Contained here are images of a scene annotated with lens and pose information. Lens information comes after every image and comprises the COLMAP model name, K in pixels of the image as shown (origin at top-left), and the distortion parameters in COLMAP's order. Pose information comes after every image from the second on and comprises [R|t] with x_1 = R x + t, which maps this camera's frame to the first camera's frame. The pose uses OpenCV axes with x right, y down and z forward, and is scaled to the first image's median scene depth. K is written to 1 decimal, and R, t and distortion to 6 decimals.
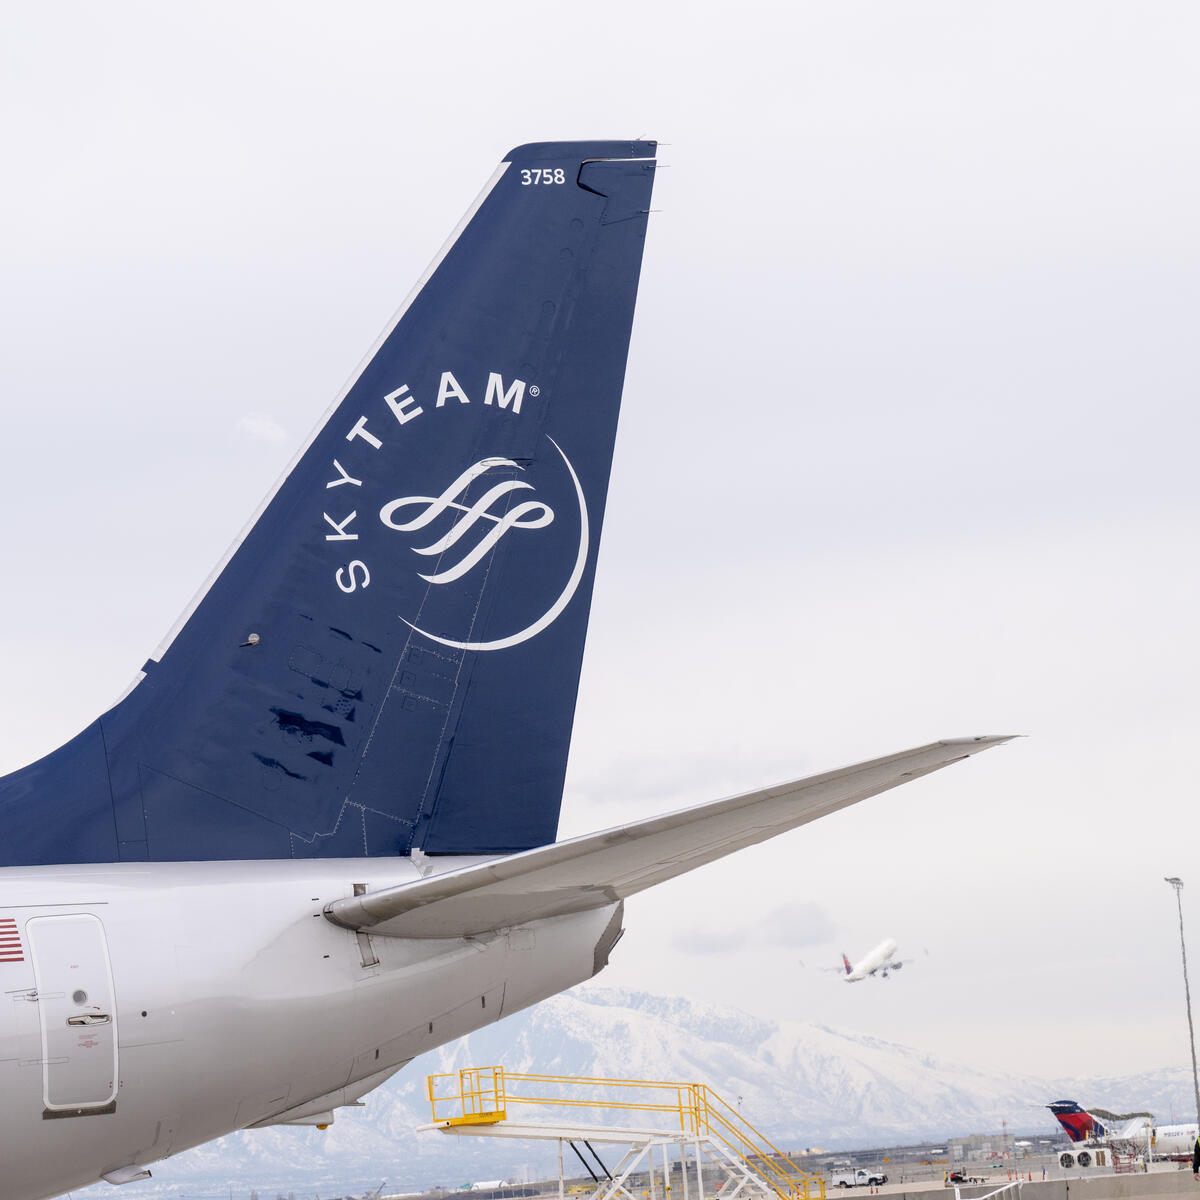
lens RADIAL K [[5594.8, 0, 599.4], [0, 5594.8, 595.2], [0, 0, 1]] dist [0.570694, 0.000000]
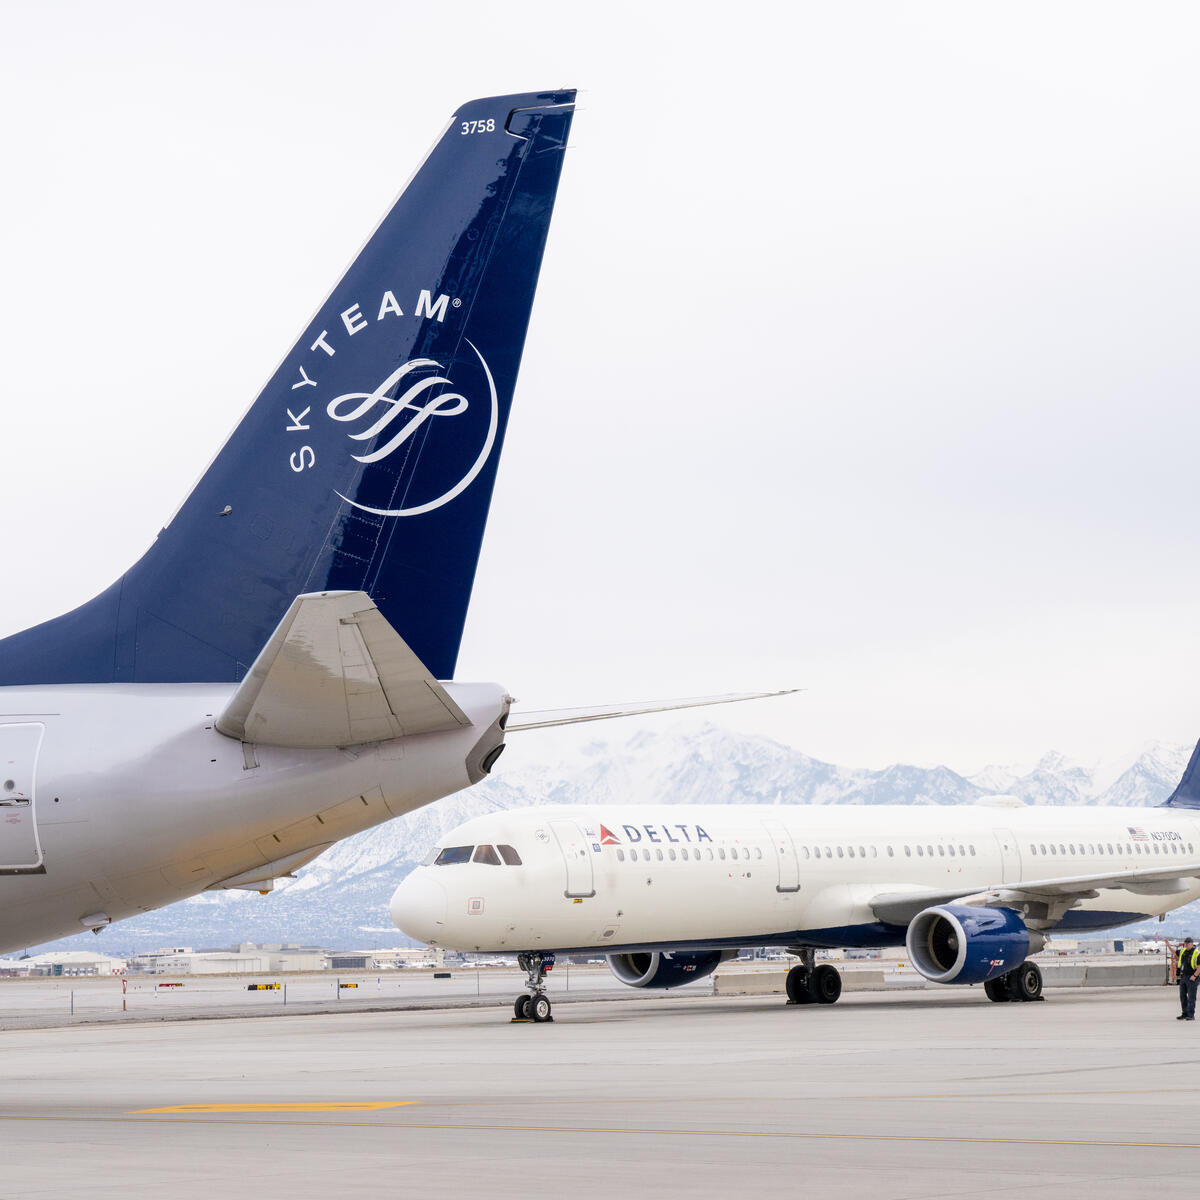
lens RADIAL K [[3560.9, 0, 600.0], [0, 3560.9, 600.5], [0, 0, 1]] dist [0.019878, 0.000000]
pose [[0.767915, 0.001599, -0.640549, 0.515969], [0.022304, 0.999324, 0.029233, 0.006517], [0.640163, -0.036735, 0.767360, 0.425665]]
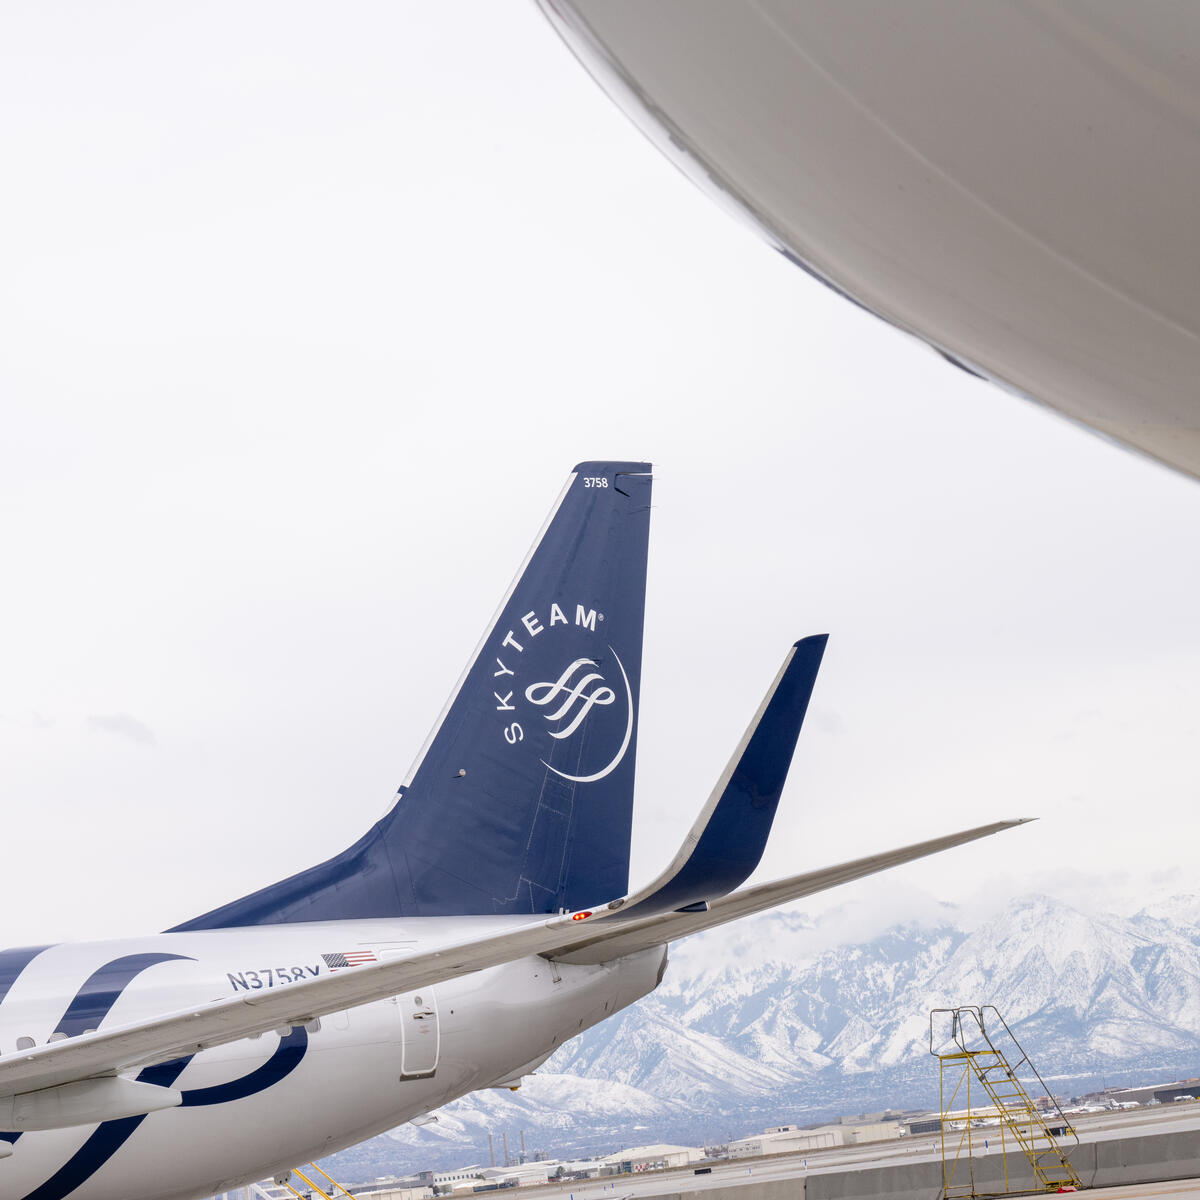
lens RADIAL K [[3560.9, 0, 595.8], [0, 3560.9, 601.0], [0, 0, 1]] dist [0.019878, 0.000000]
pose [[0.940909, 0.014375, 0.338355, -0.353664], [0.012117, 0.997030, -0.076054, 0.035122], [-0.338444, 0.075660, 0.937940, 0.066966]]
